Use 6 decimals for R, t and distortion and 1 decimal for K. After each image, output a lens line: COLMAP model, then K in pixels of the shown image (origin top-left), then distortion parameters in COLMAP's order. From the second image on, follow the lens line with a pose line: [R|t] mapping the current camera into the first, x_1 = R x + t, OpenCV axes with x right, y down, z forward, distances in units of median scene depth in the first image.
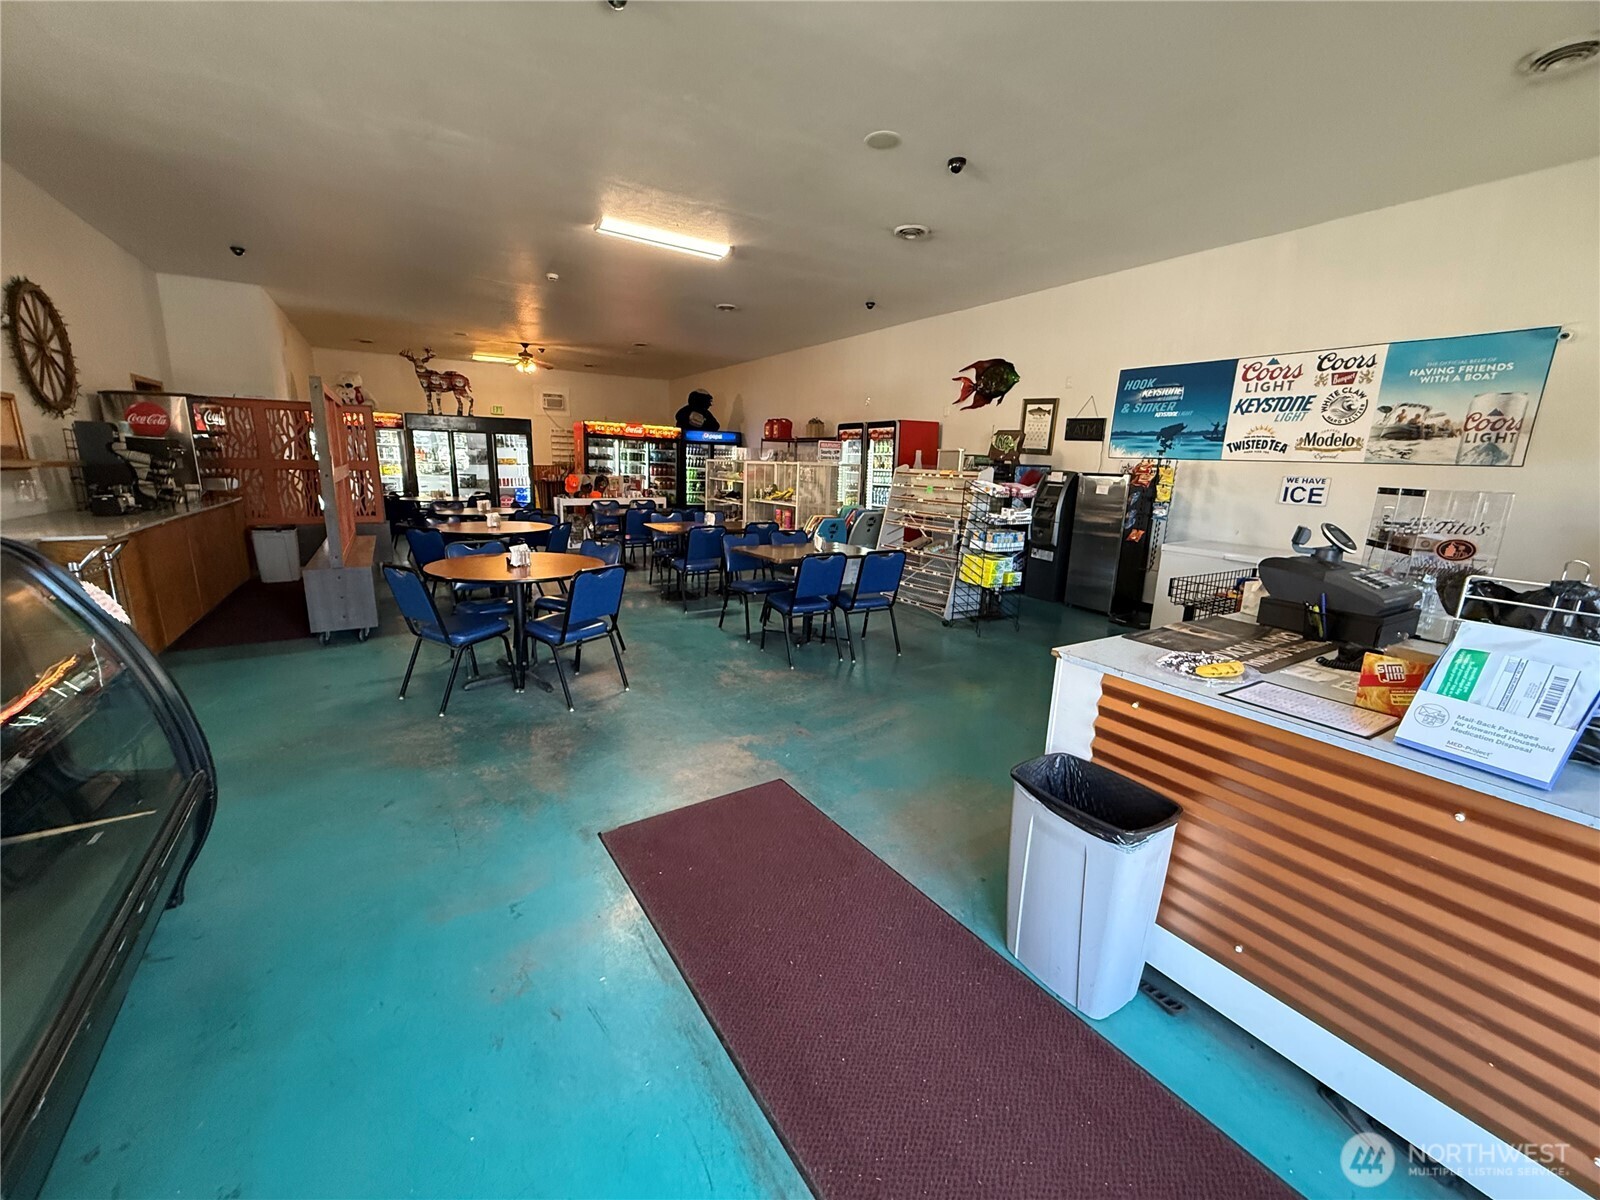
lens RADIAL K [[632.8, 0, 795.8], [0, 632.8, 598.8], [0, 0, 1]] dist [0.000219, -0.000043]
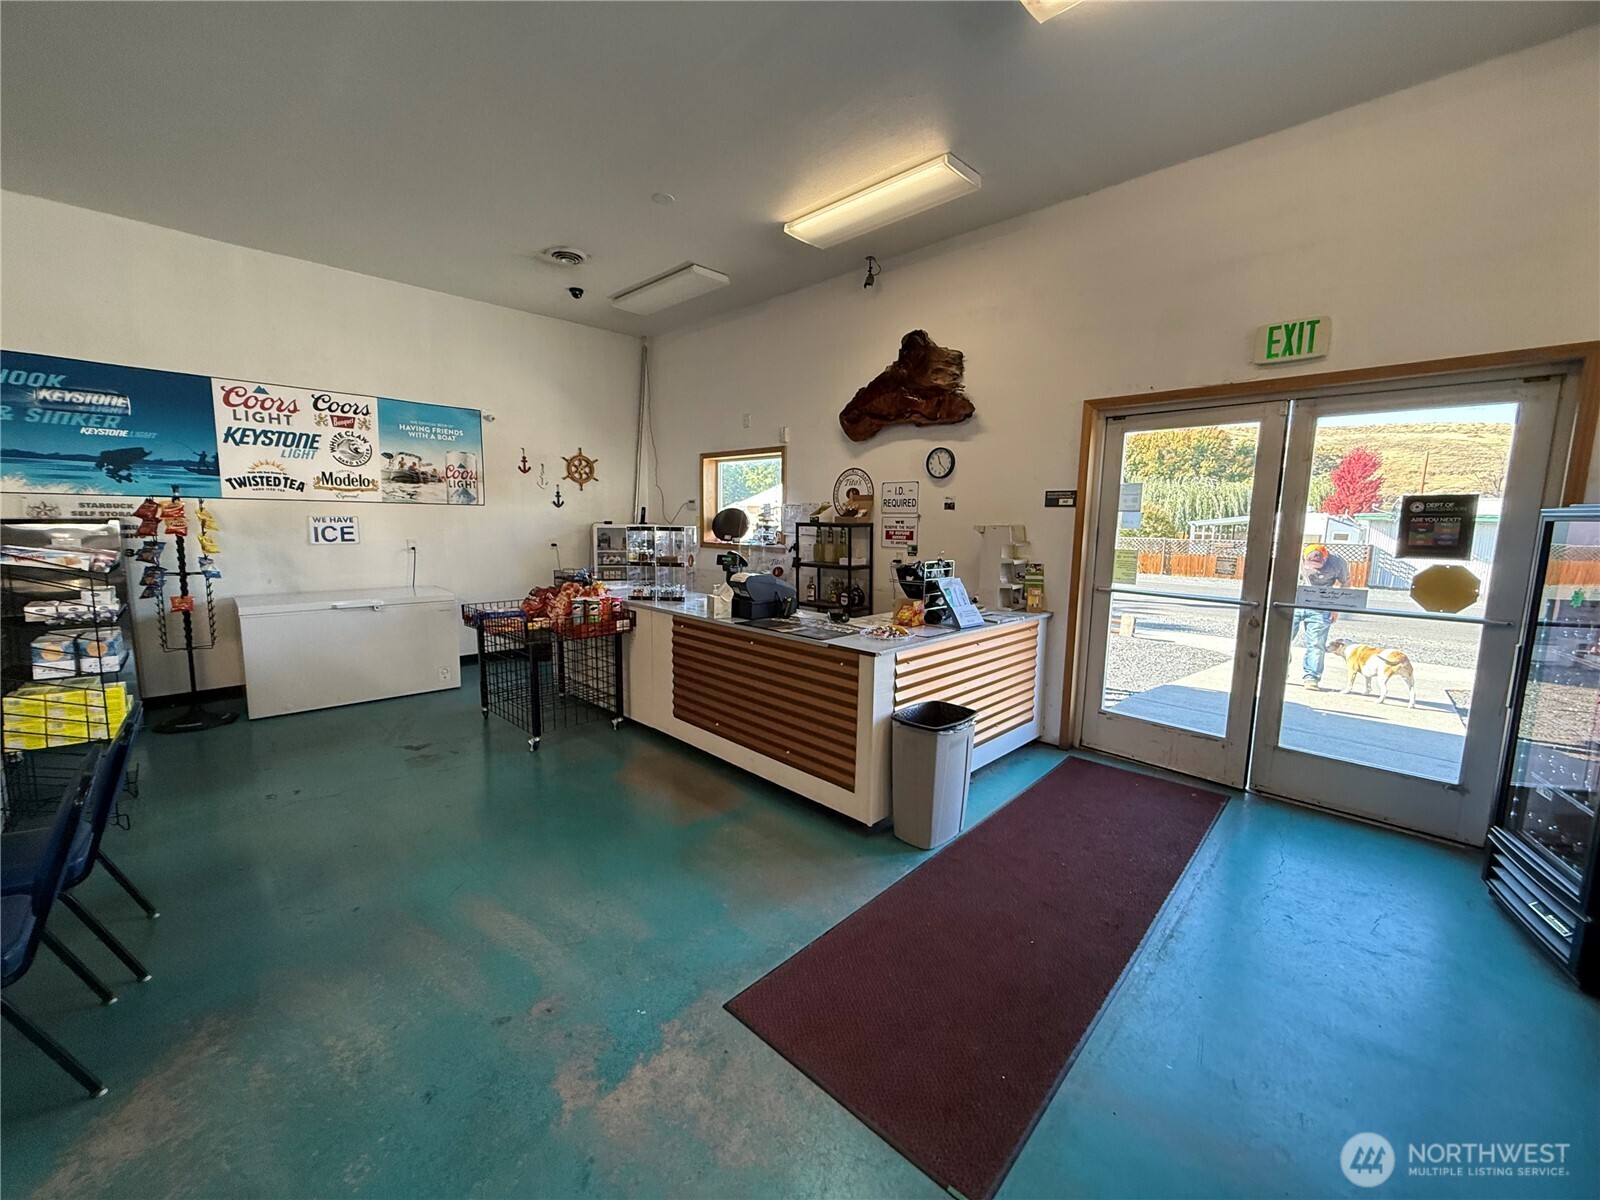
lens RADIAL K [[632.8, 0, 795.4], [0, 632.8, 598.6], [0, 0, 1]] dist [0.000219, -0.000043]
pose [[-0.226343, -0.158730, 0.961027, -0.332234], [0.189143, 0.960690, 0.203222, -0.133160], [-0.955507, 0.227770, -0.187423, 0.523722]]
